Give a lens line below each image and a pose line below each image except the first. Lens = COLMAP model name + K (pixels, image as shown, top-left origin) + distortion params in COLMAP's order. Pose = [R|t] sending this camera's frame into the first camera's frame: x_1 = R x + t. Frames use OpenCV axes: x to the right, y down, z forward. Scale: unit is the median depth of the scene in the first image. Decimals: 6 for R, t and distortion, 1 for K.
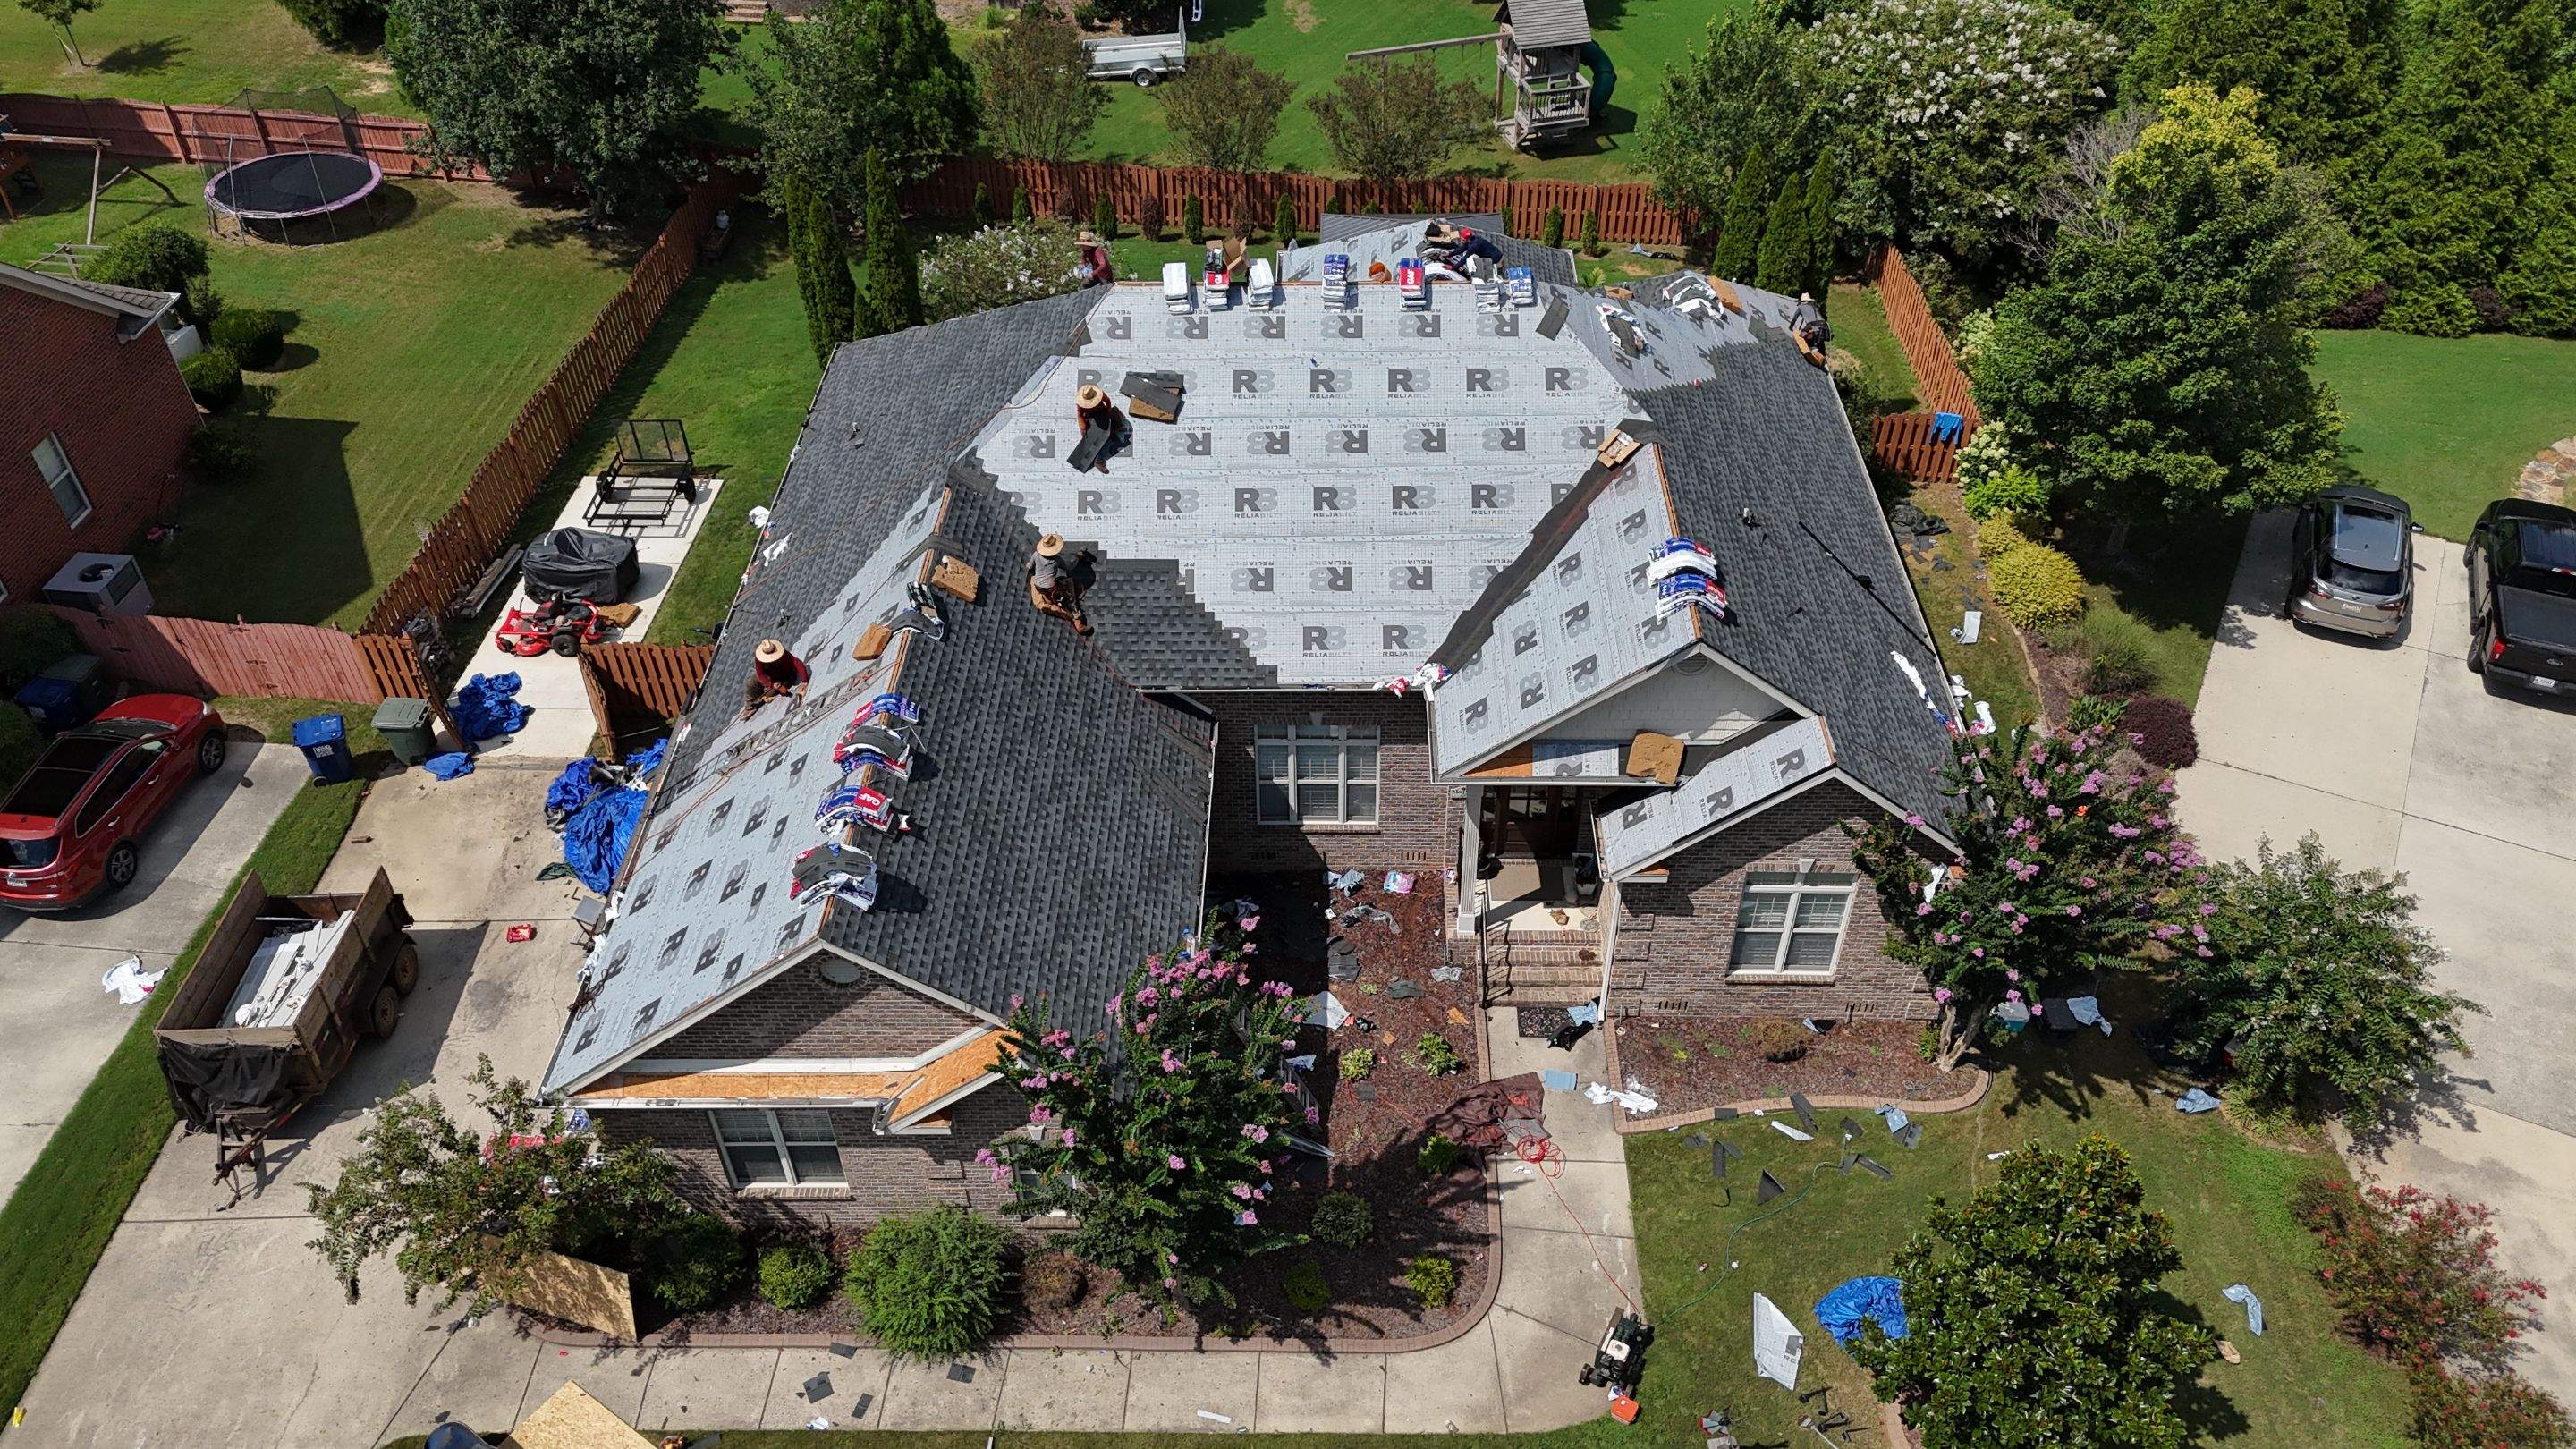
lens RADIAL K [[1918.7, 0, 1288.0], [0, 1918.7, 724.5], [0, 0, 1]] dist [0.081590, -0.079833]
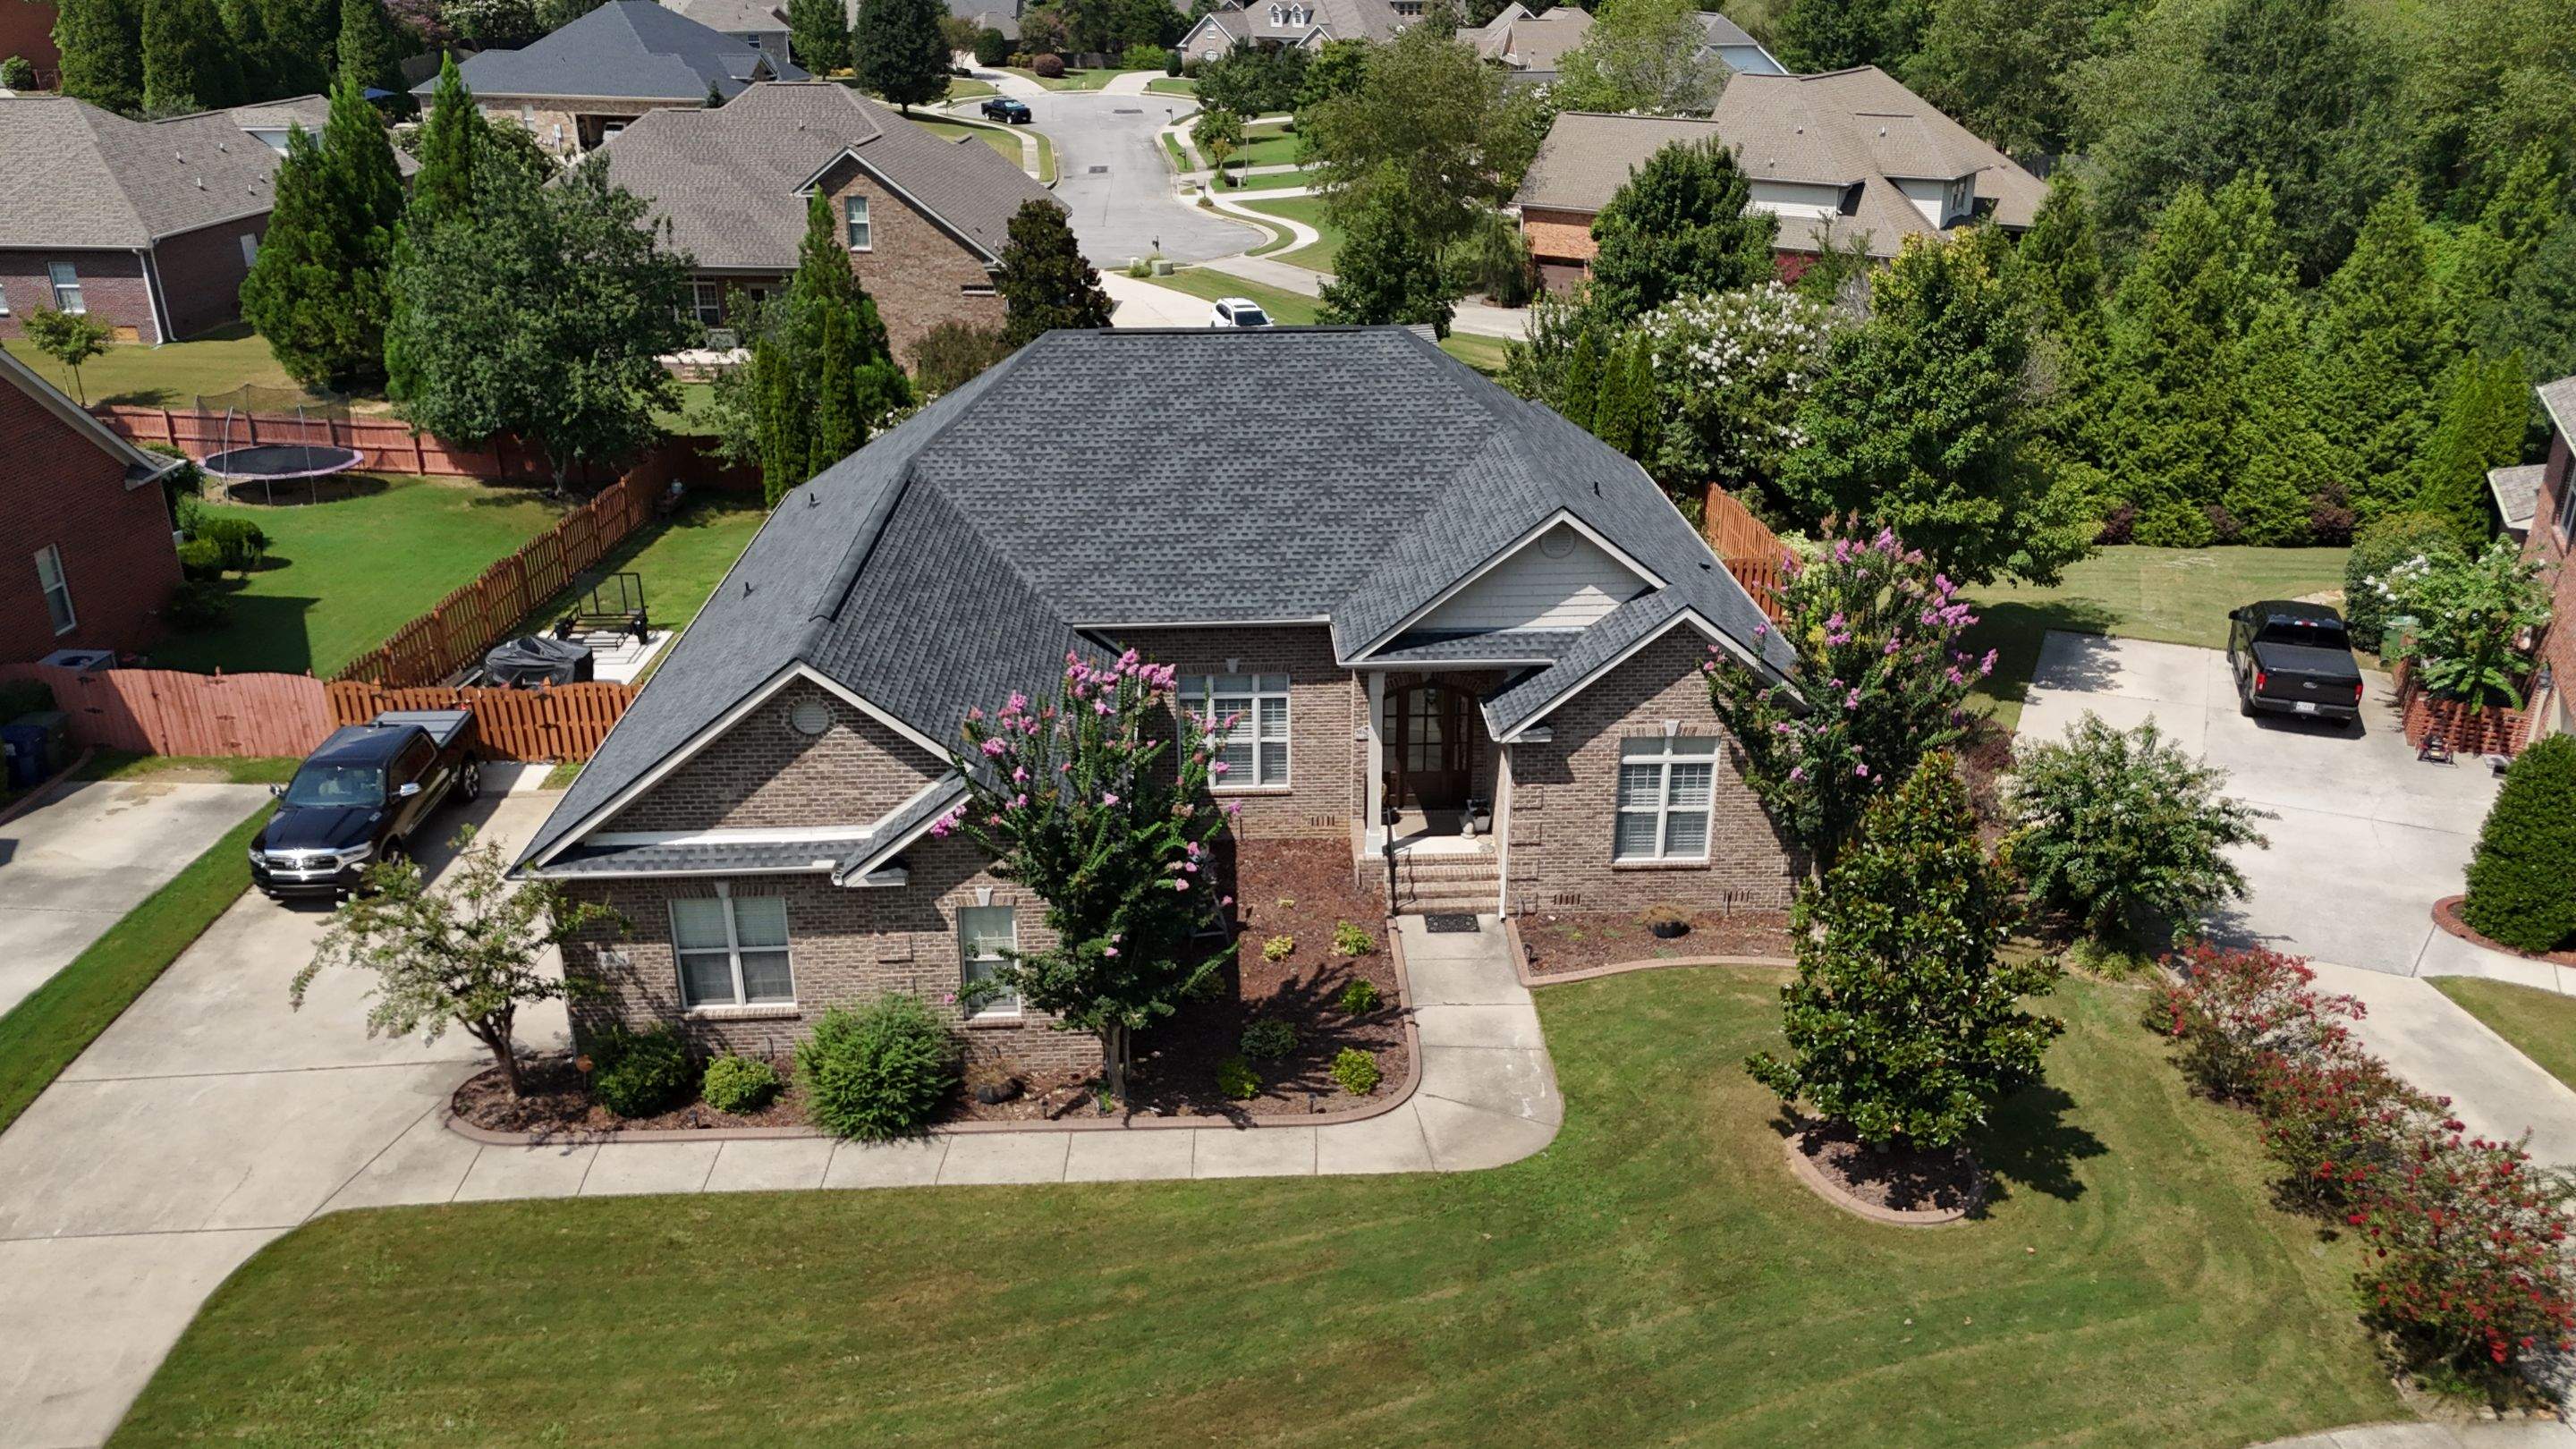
lens RADIAL K [[1919.0, 0, 1287.7], [0, 1919.0, 692.5], [0, 0, 1]] dist [0.083247, -0.074527]
pose [[0.997940, -0.010914, 0.063215, -0.023111], [0.030757, 0.946171, -0.322202, 0.371190], [-0.056295, 0.323482, 0.944558, -0.047589]]
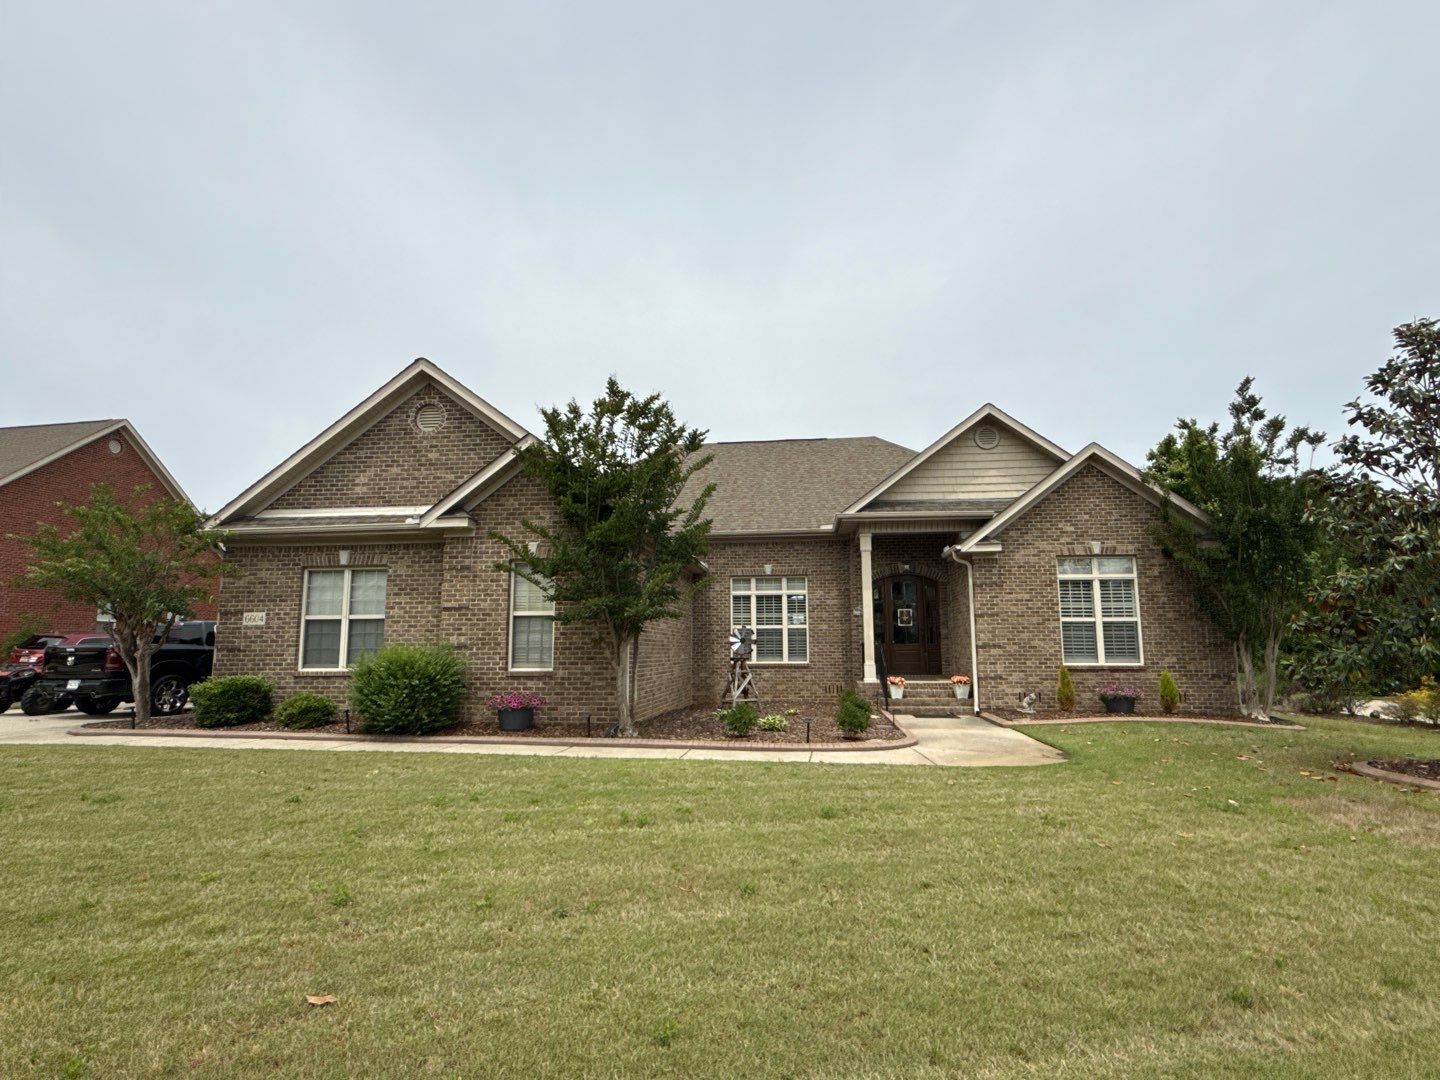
lens RADIAL K [[751.4, 0, 717.7], [0, 751.4, 522.9], [0, 0, 1]] dist [-0.007124, 0.000080]
pose [[0.995618, -0.002949, -0.093464, 0.032518], [-0.069477, 0.645653, -0.760464, 0.468688], [0.062588, 0.763625, 0.642619, 0.547957]]
